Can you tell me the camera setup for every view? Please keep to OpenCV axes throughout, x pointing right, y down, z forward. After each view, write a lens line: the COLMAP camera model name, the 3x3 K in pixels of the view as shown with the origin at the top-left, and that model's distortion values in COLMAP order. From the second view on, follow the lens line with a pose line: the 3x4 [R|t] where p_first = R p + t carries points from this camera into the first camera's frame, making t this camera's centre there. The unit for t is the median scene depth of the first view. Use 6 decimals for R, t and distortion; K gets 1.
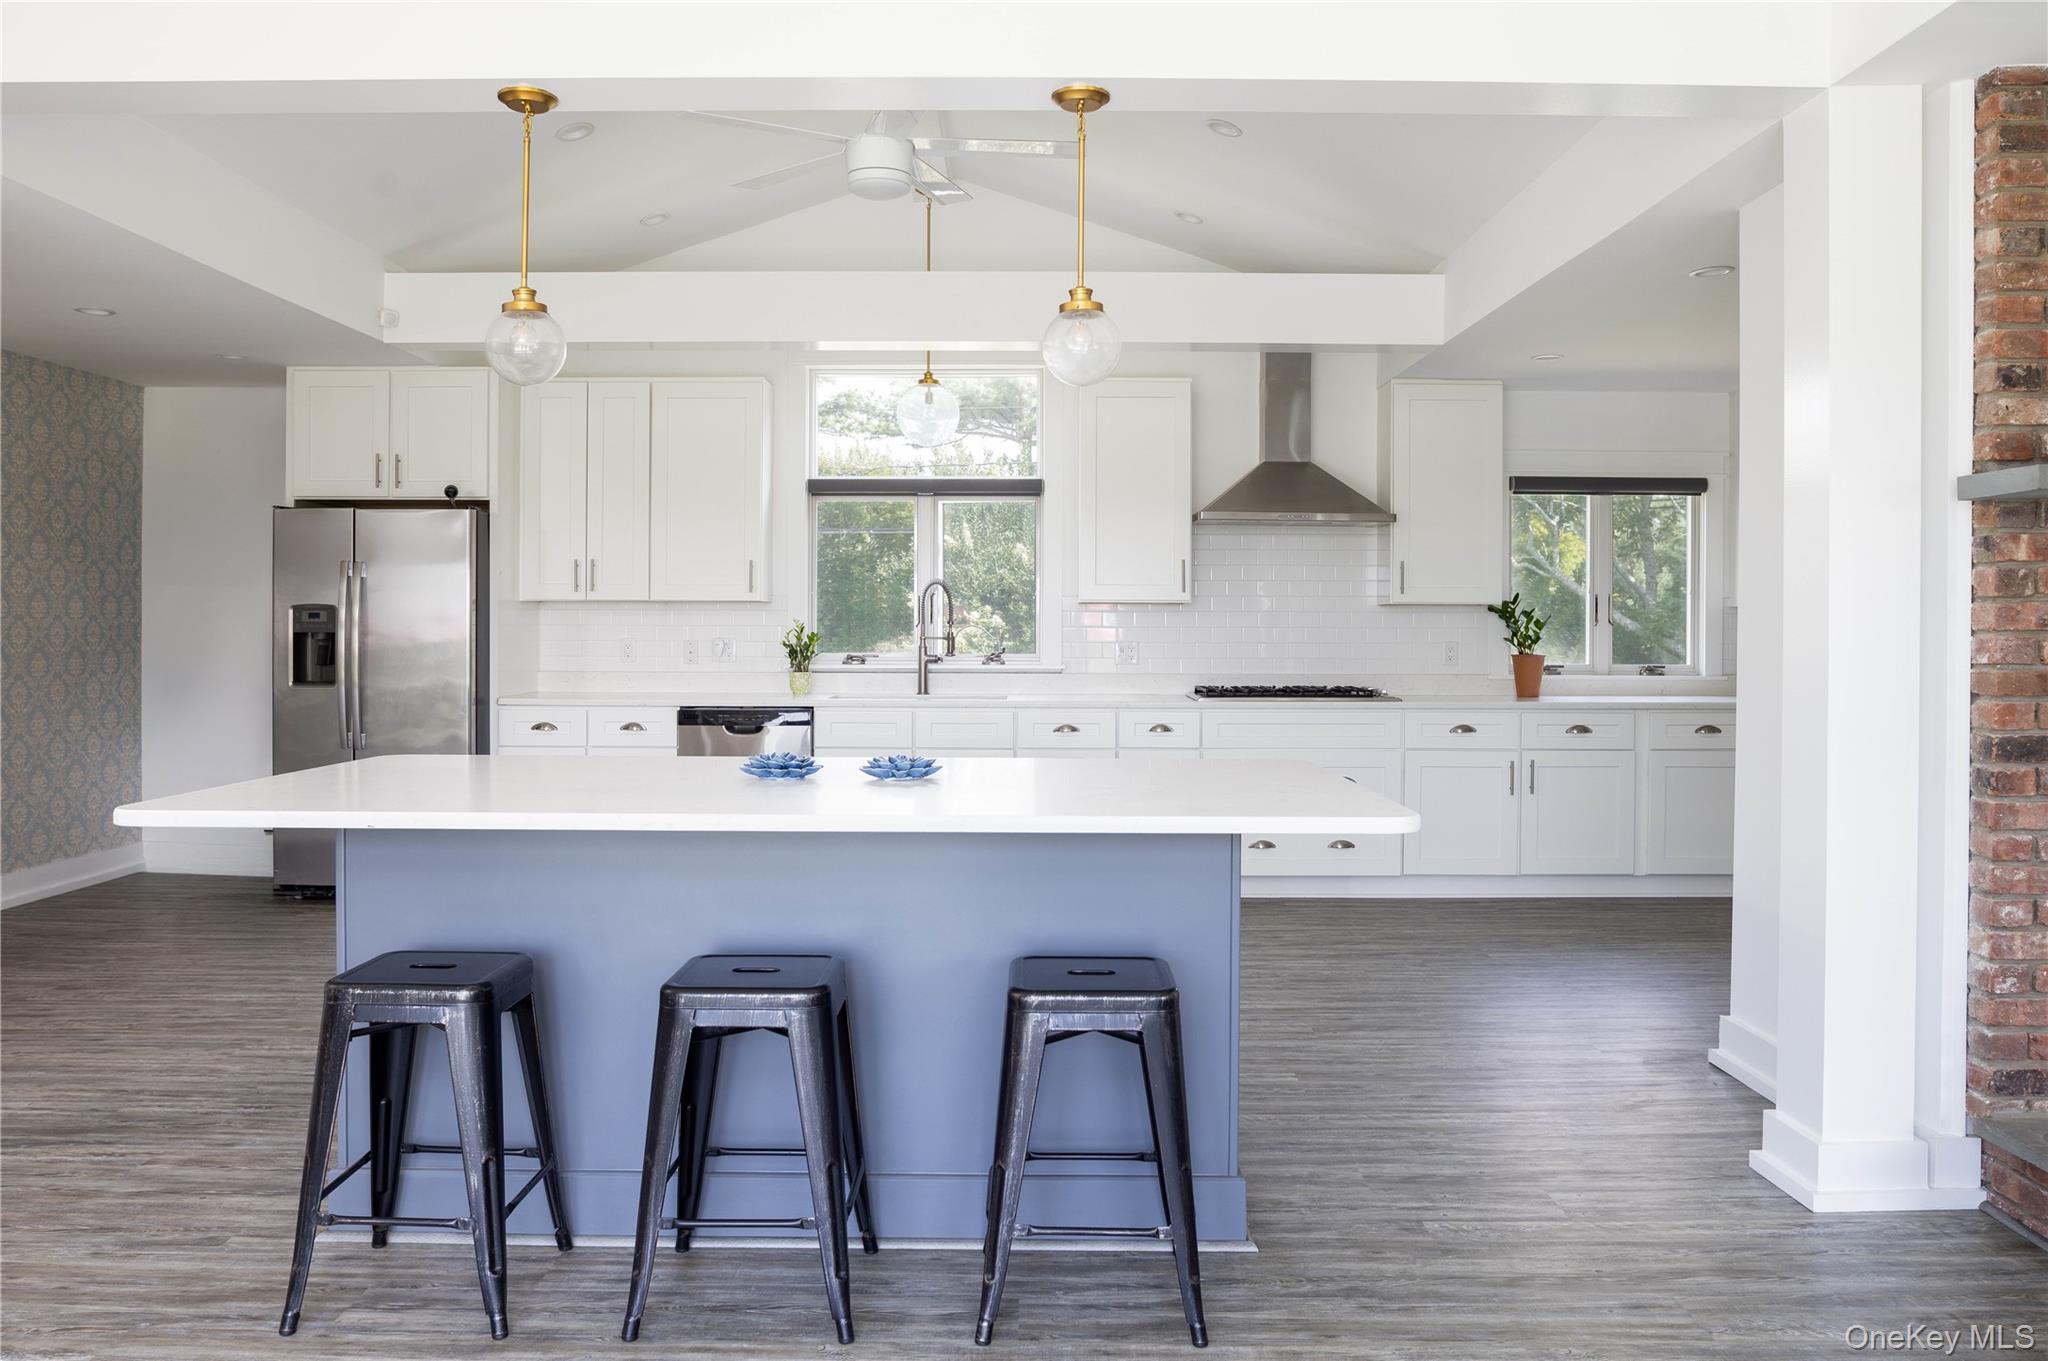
lens RADIAL K [[1469.9, 0, 1086.5], [0, 1469.9, 656.9], [0, 0, 1]] dist [-0.060698, -0.000520]
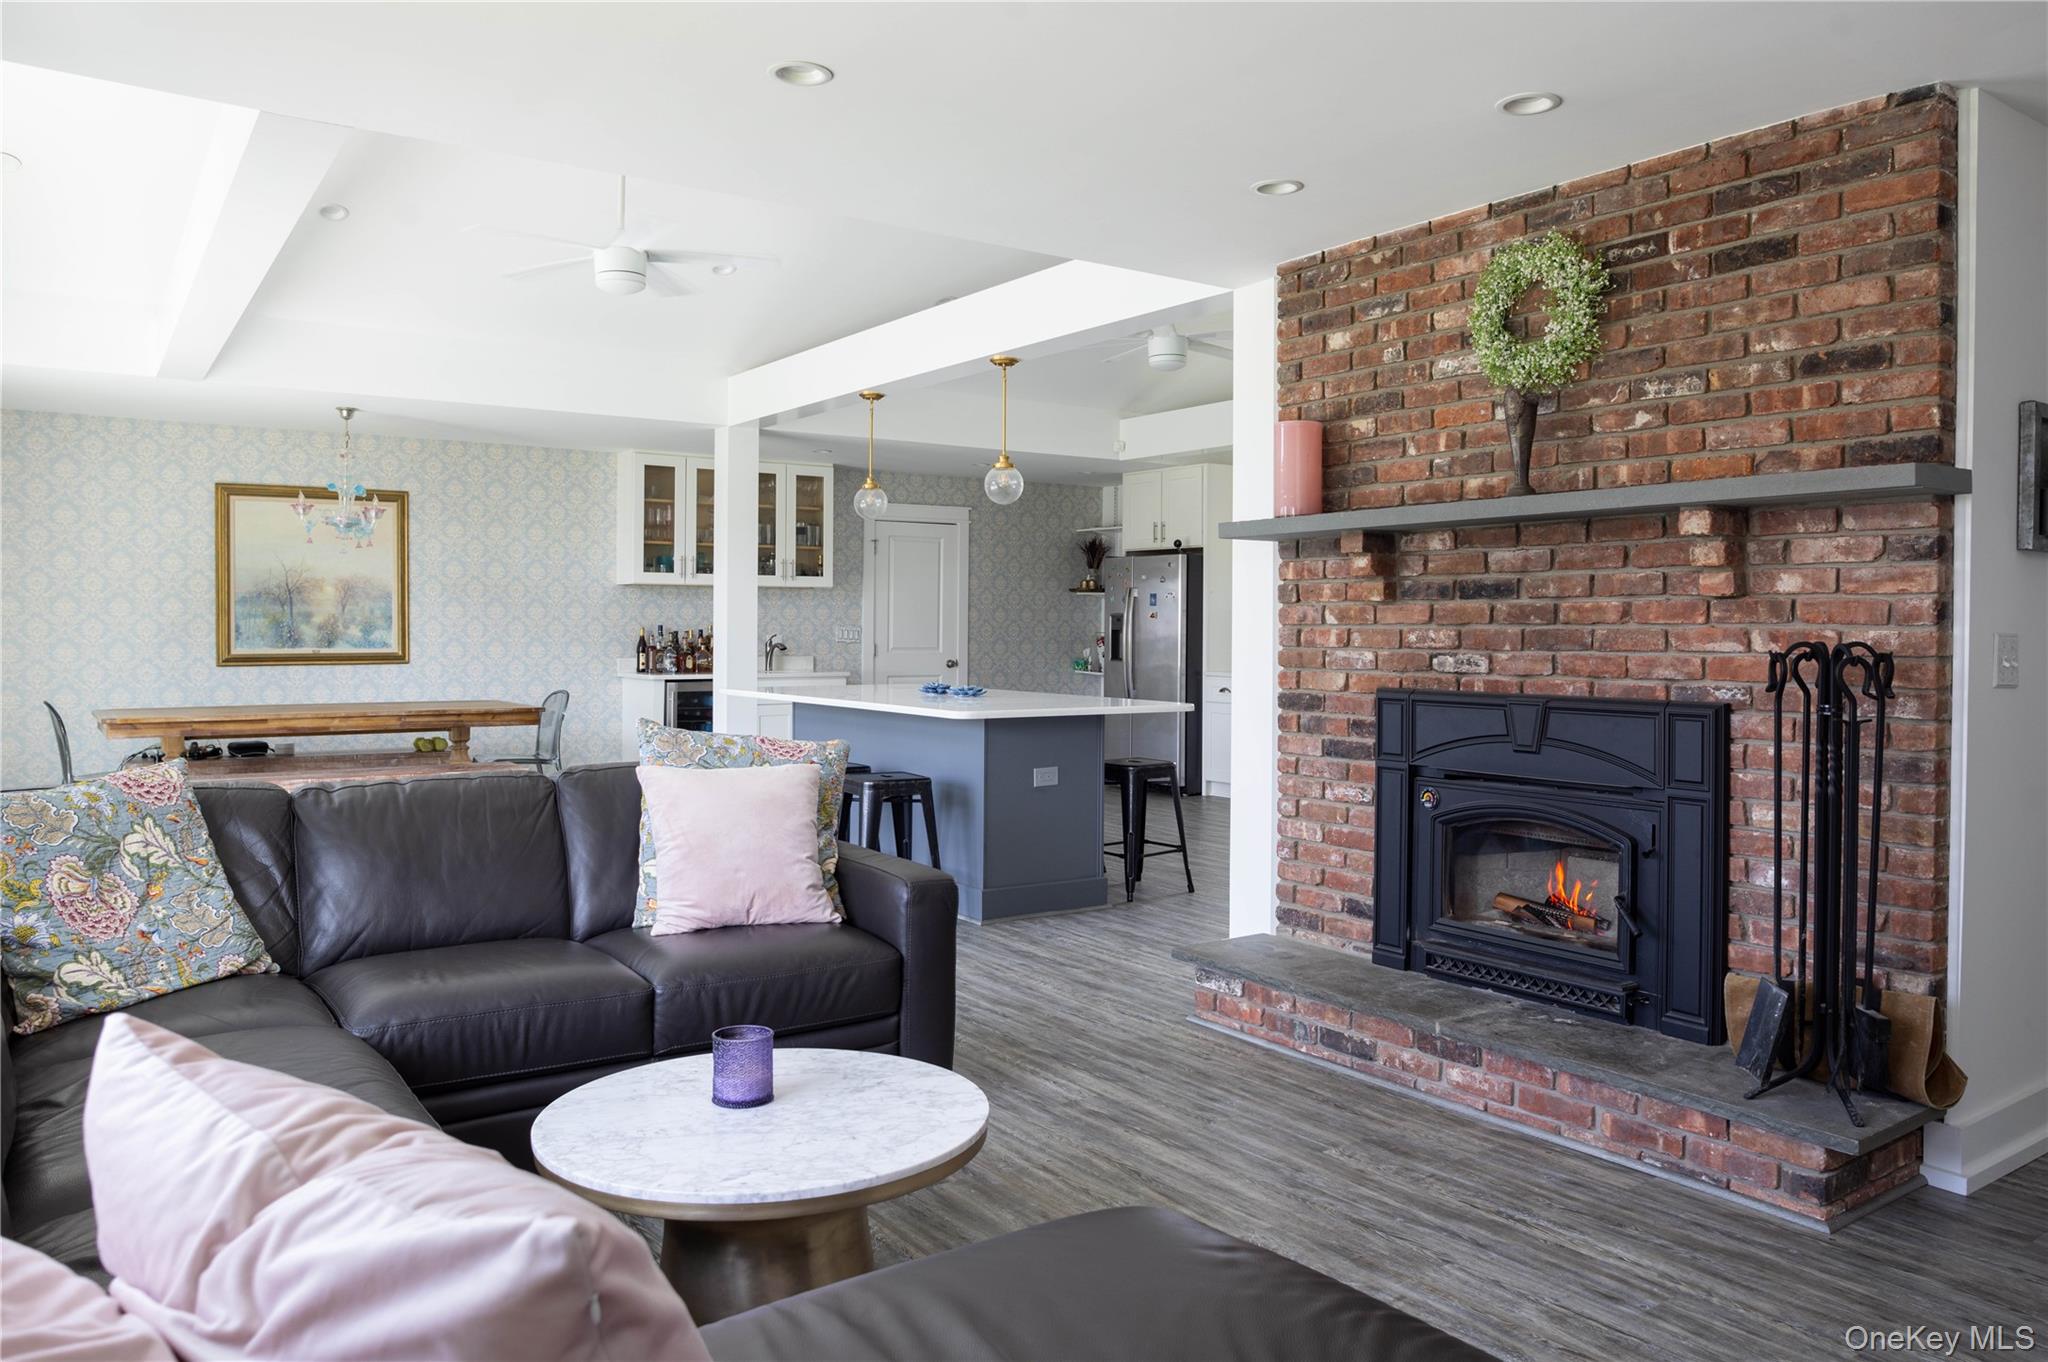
lens RADIAL K [[1469.9, 0, 1086.5], [0, 1469.9, 657.4], [0, 0, 1]] dist [-0.060698, -0.000520]
pose [[0.583126, 0.011148, -0.812305, 1.098398], [-0.008329, 0.999935, 0.007745, 0.003630], [0.812339, 0.002250, 0.583181, -0.068431]]
